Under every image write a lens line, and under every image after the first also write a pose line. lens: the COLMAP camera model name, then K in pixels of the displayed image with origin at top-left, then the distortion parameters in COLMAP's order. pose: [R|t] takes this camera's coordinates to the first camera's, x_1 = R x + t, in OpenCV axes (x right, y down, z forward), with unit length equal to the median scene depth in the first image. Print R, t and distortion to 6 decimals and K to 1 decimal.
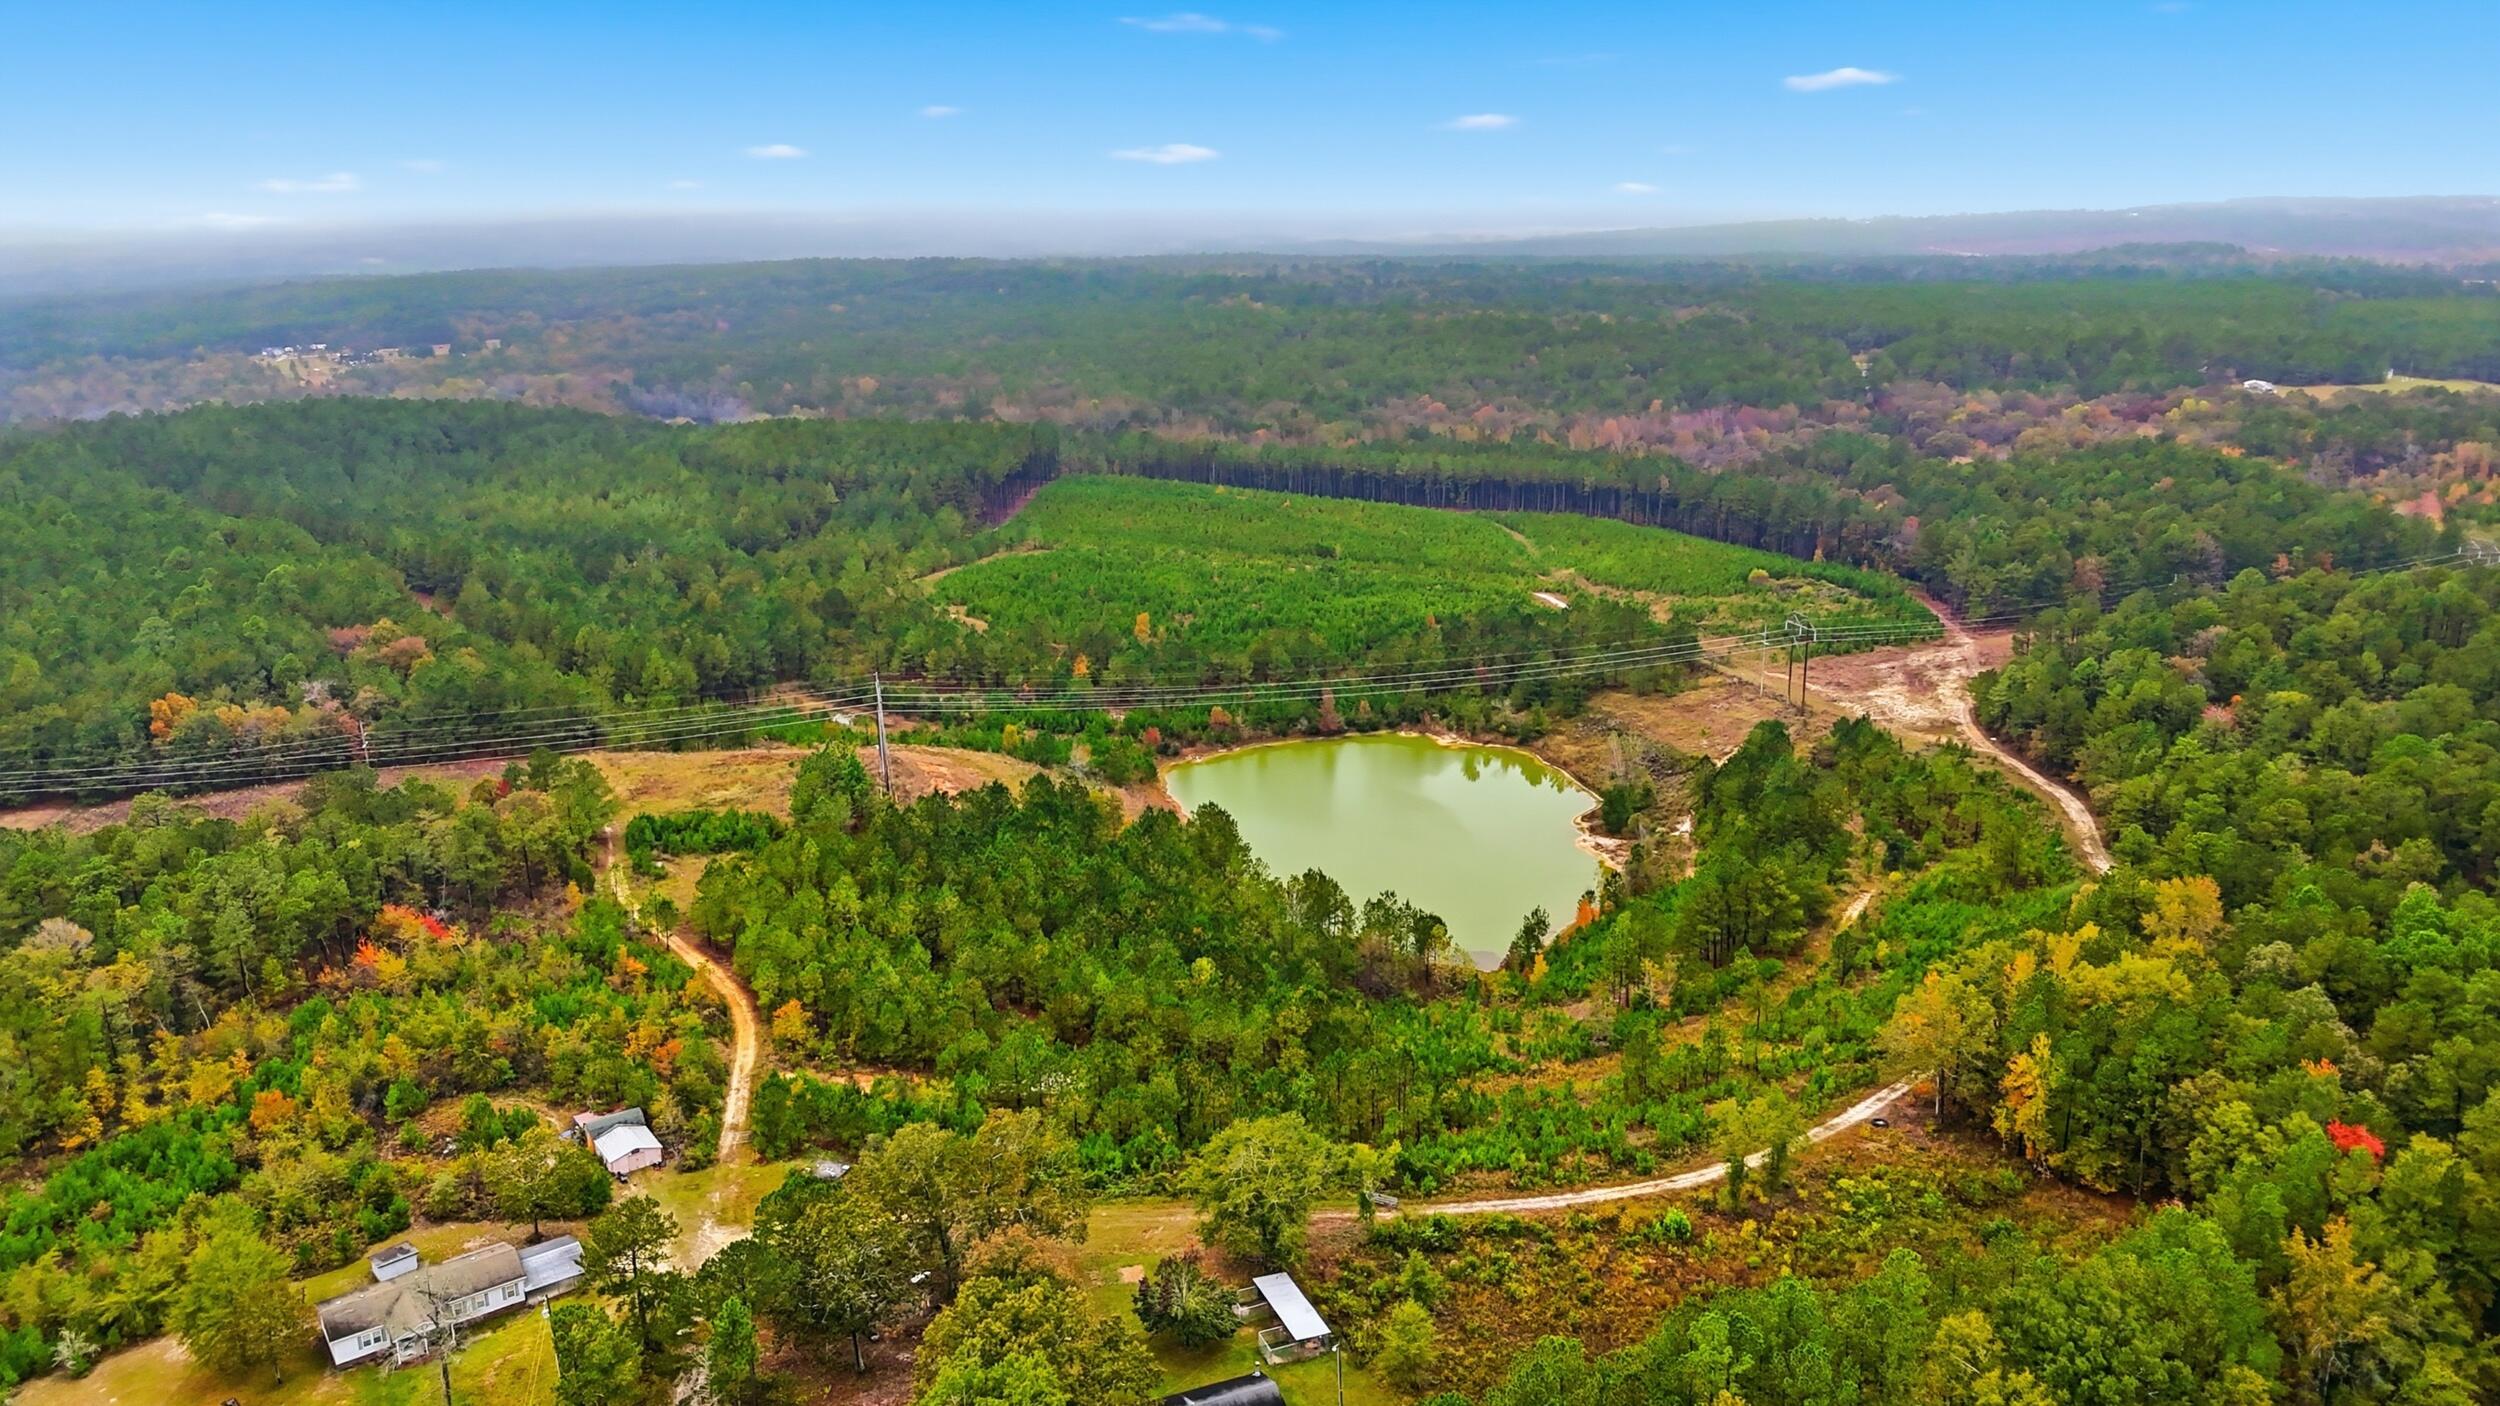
lens RADIAL K [[1818.6, 0, 1255.1], [0, 1818.6, 714.2], [0, 0, 1]] dist [0.085685, -0.088669]
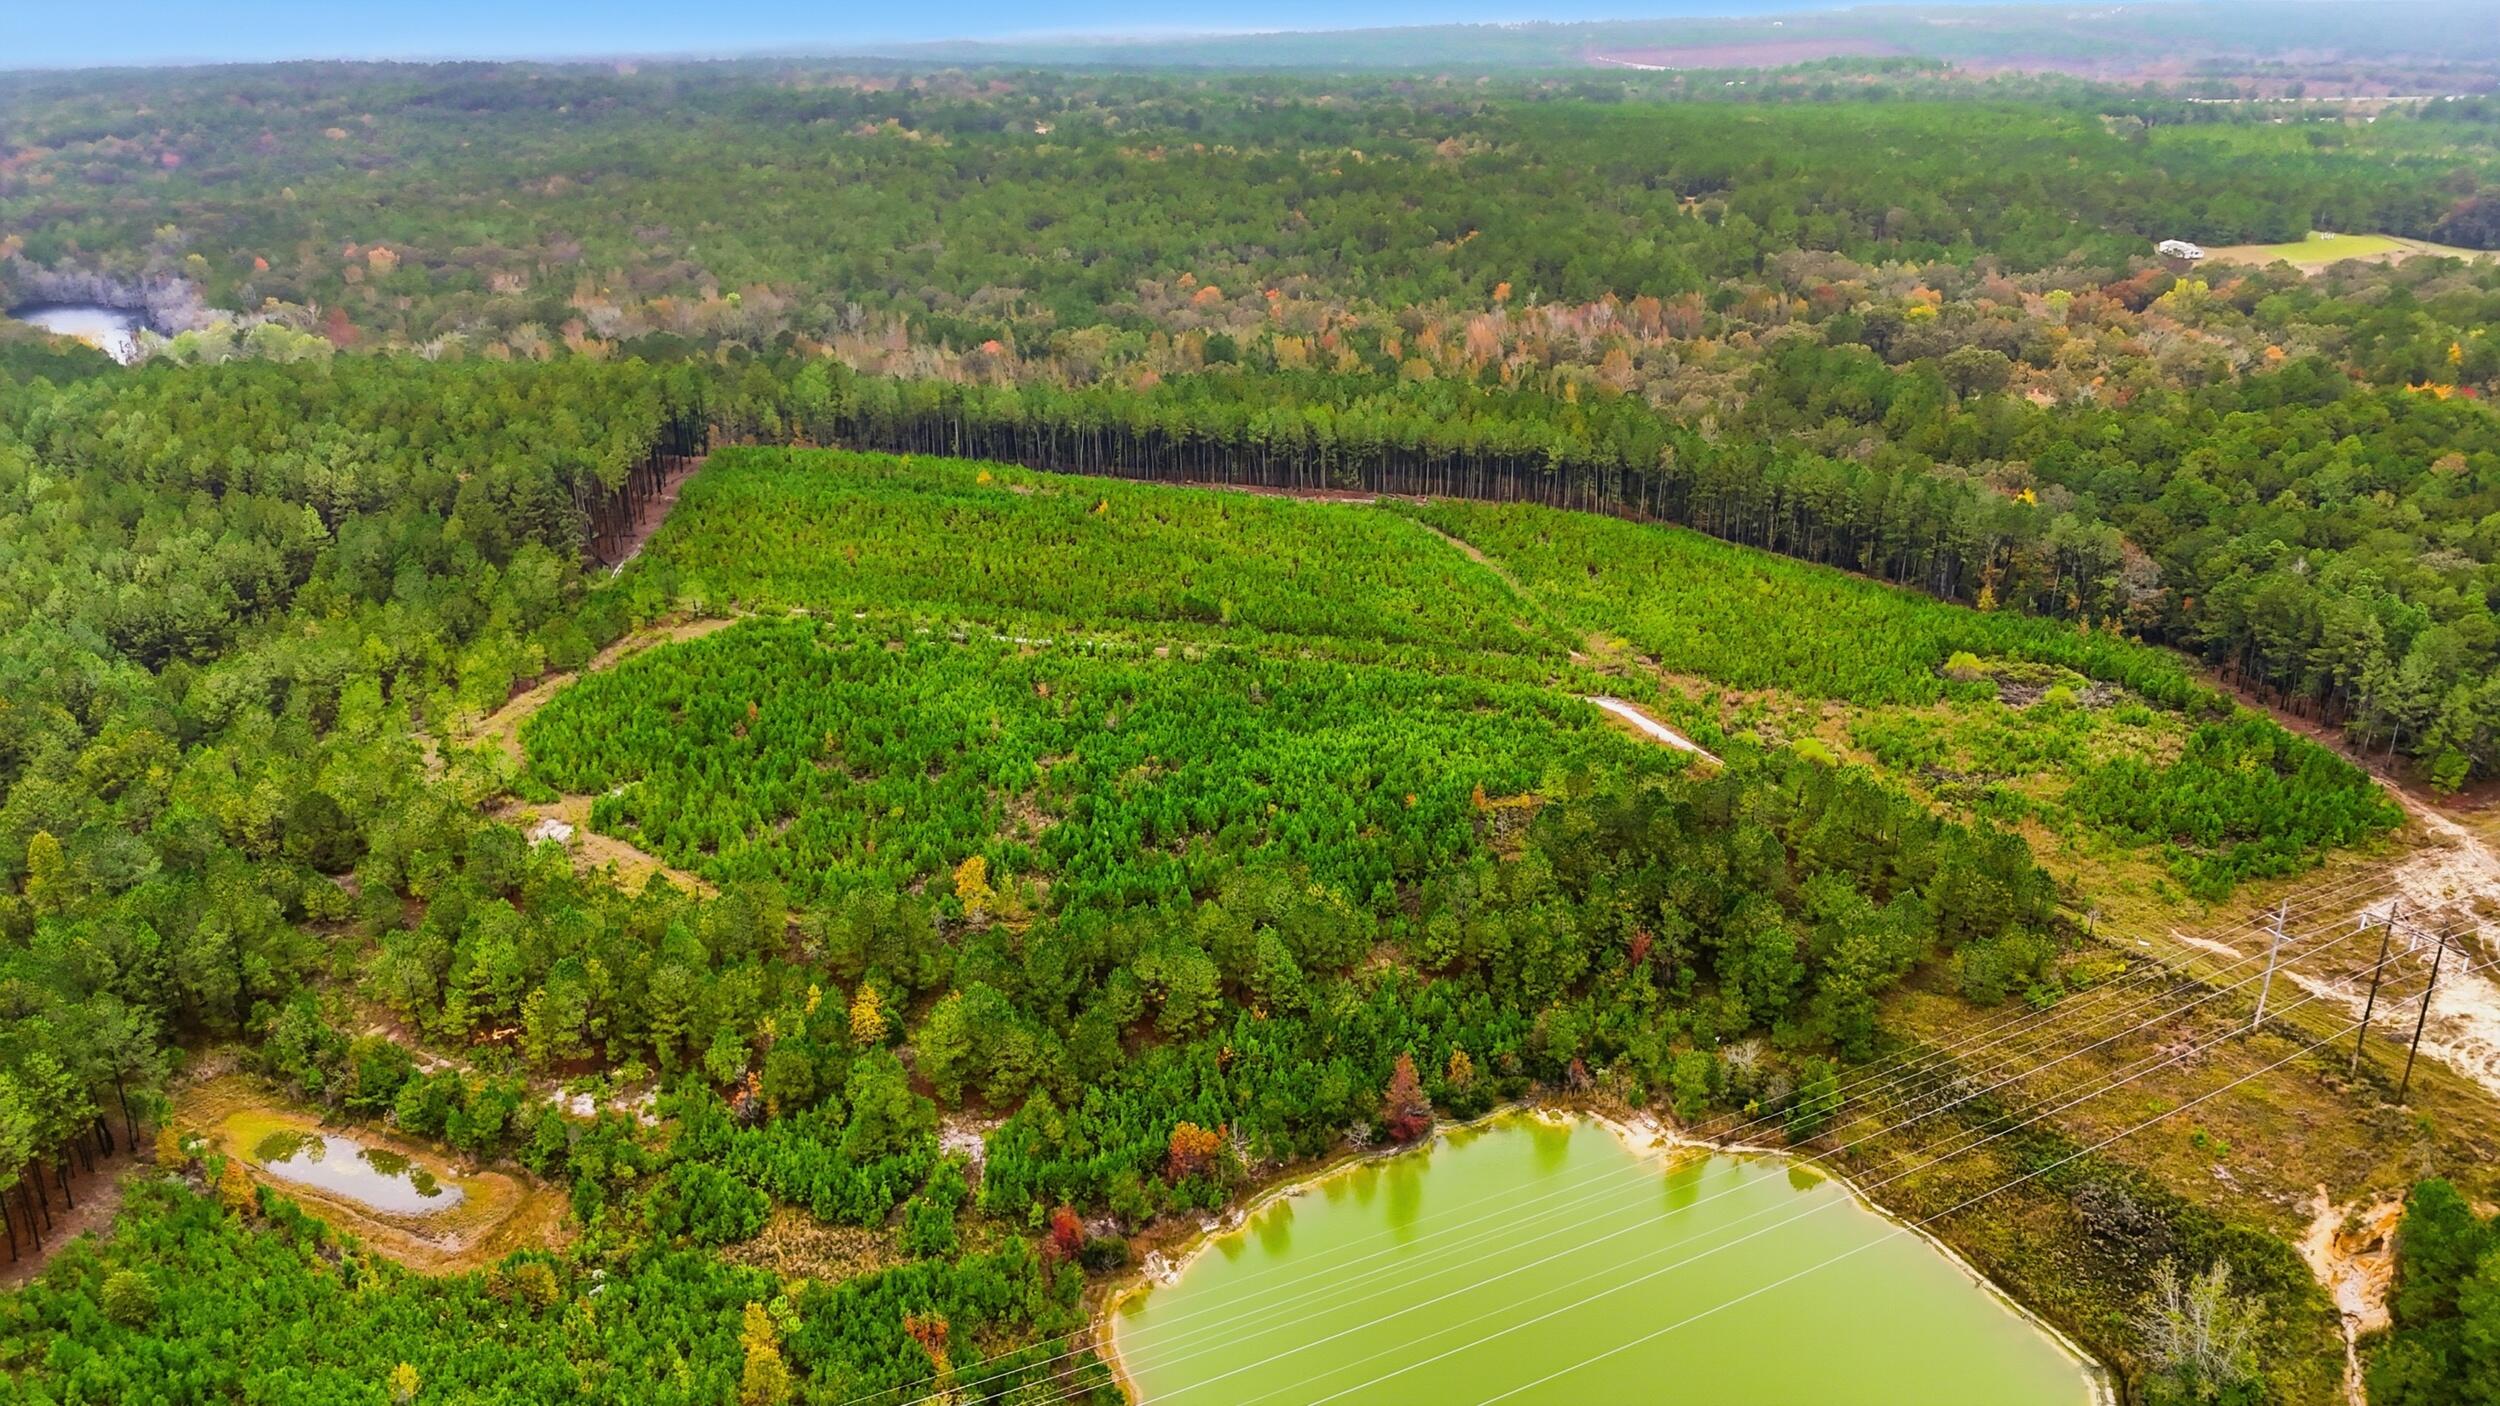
lens RADIAL K [[1818.6, 0, 1248.6], [0, 1818.6, 735.8], [0, 0, 1]] dist [0.085685, -0.088669]
pose [[0.978413, -0.066820, 0.195556, -0.091139], [0.045152, 0.992541, 0.113238, -0.156296], [-0.201664, -0.101964, 0.974133, 0.540313]]
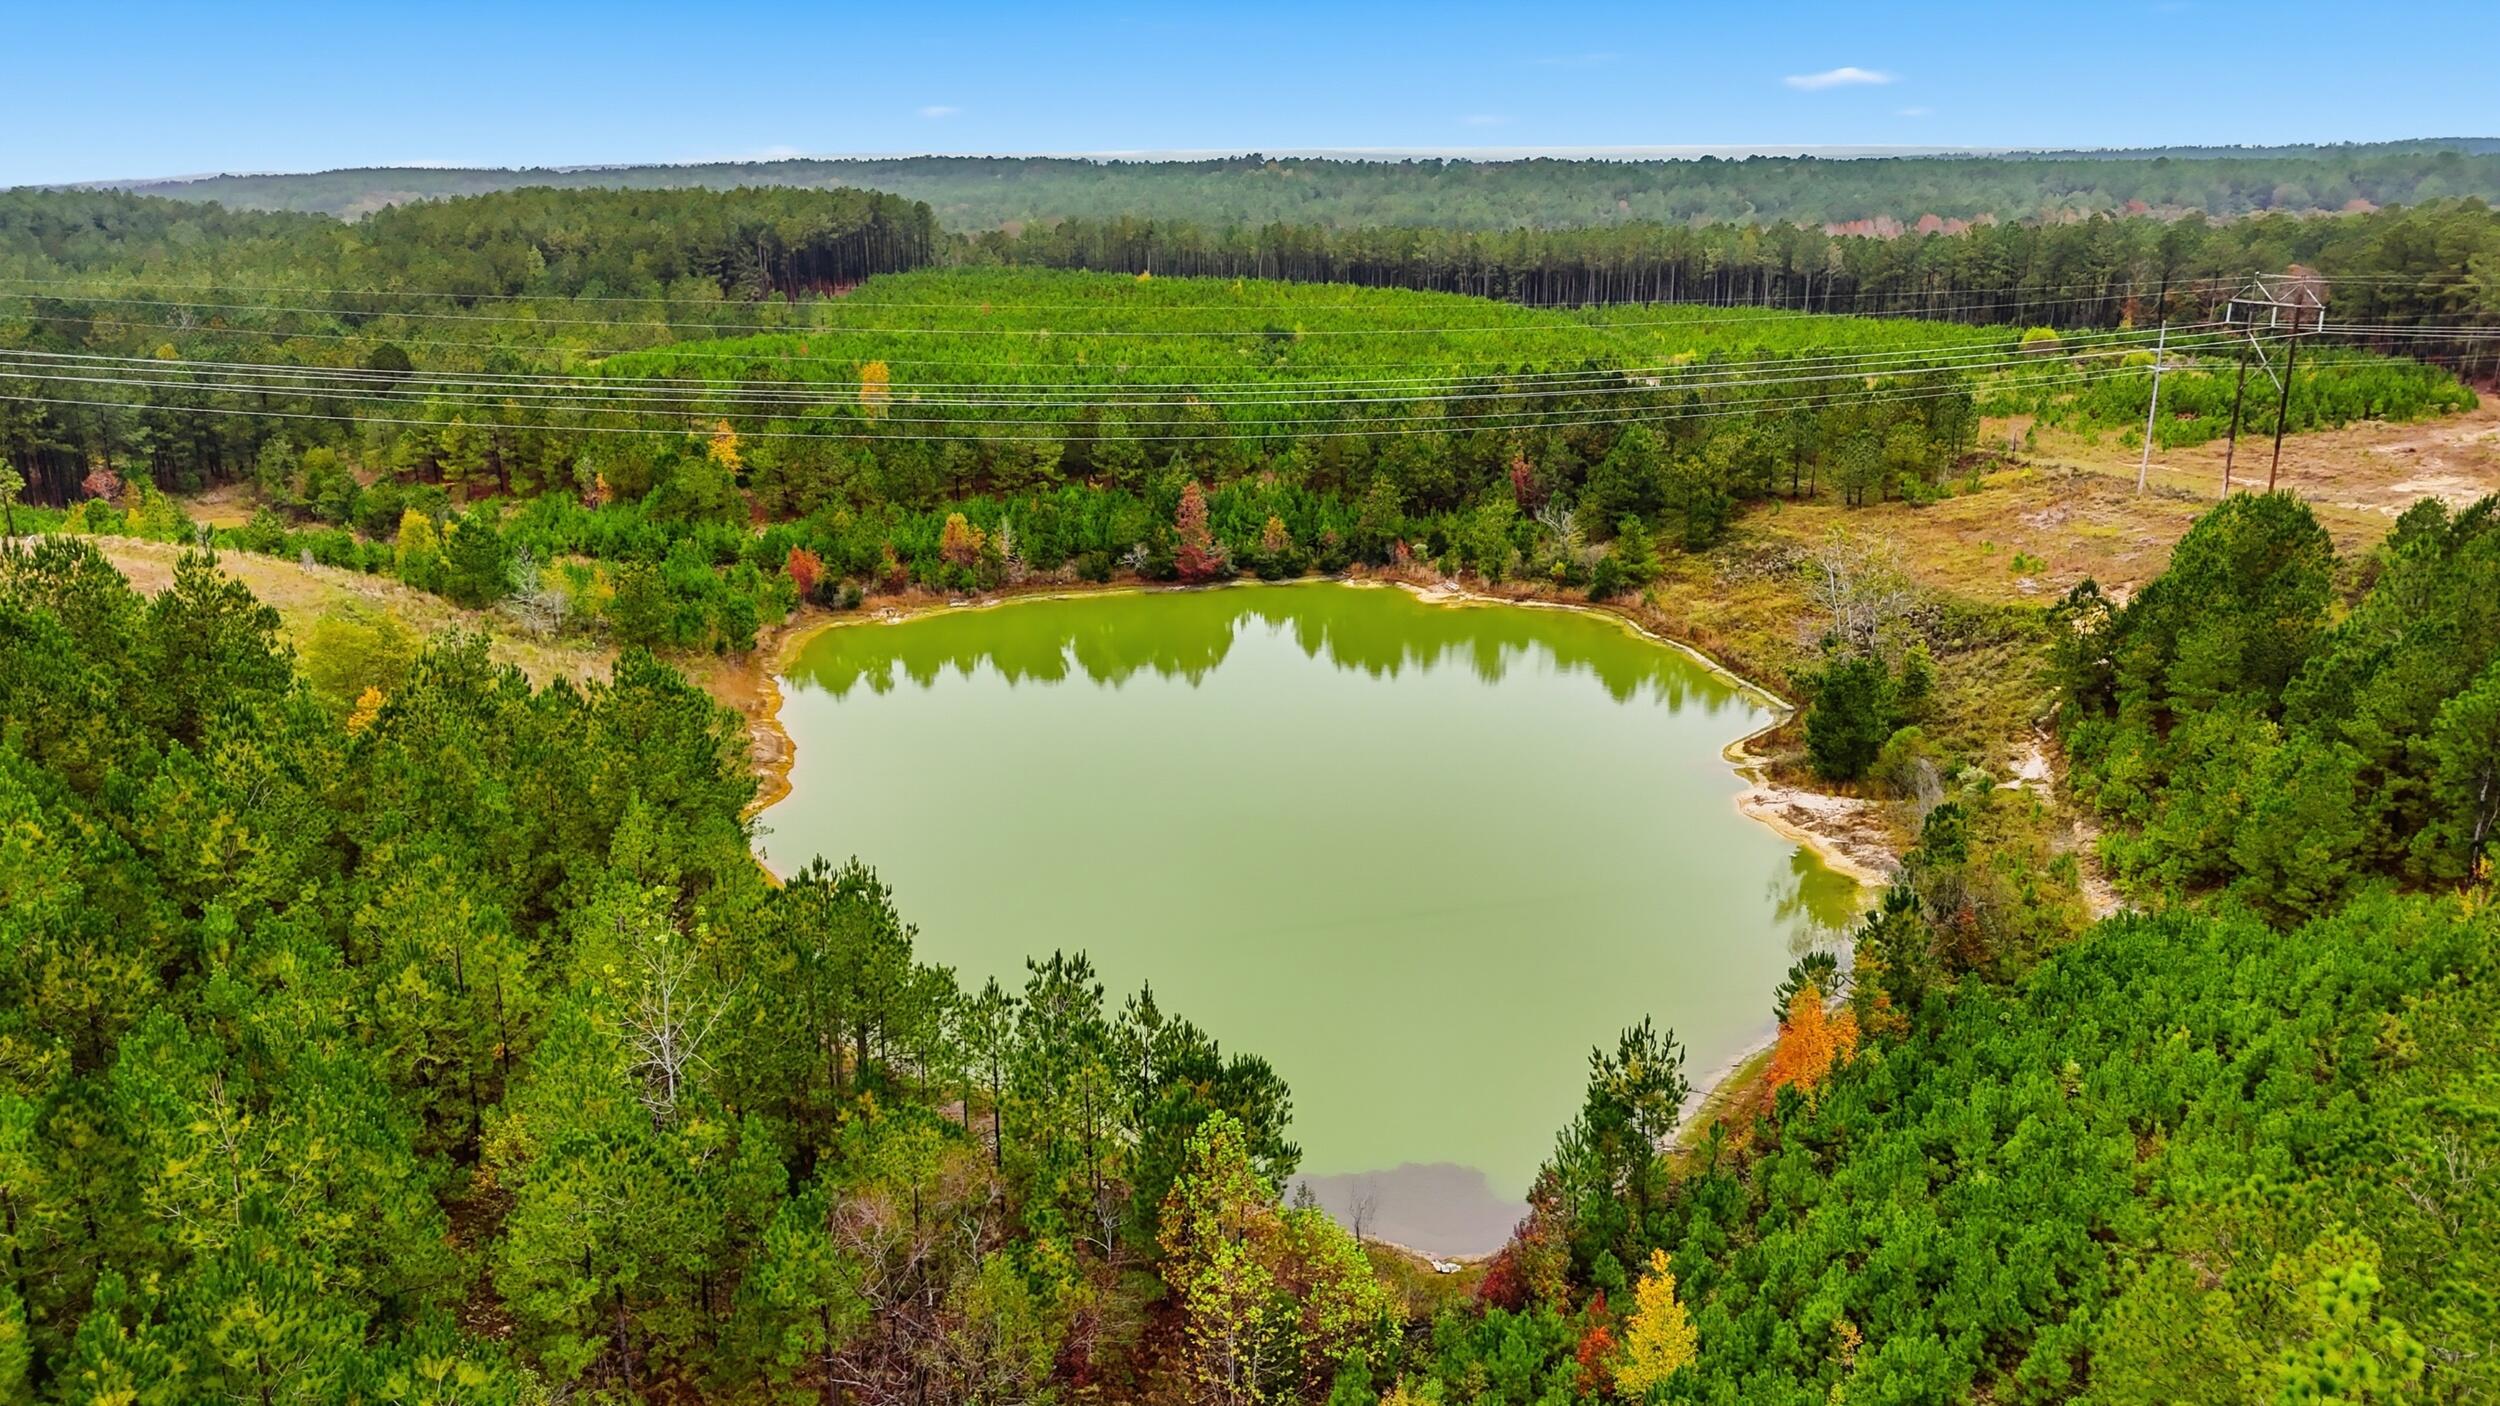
lens RADIAL K [[1818.6, 0, 1240.7], [0, 1818.6, 713.8], [0, 0, 1]] dist [0.085685, -0.088669]
pose [[0.998659, 0.018783, -0.048239, 0.077101], [-0.018355, 0.999788, 0.009289, 0.042141], [0.048404, -0.008391, 0.998793, 0.520072]]
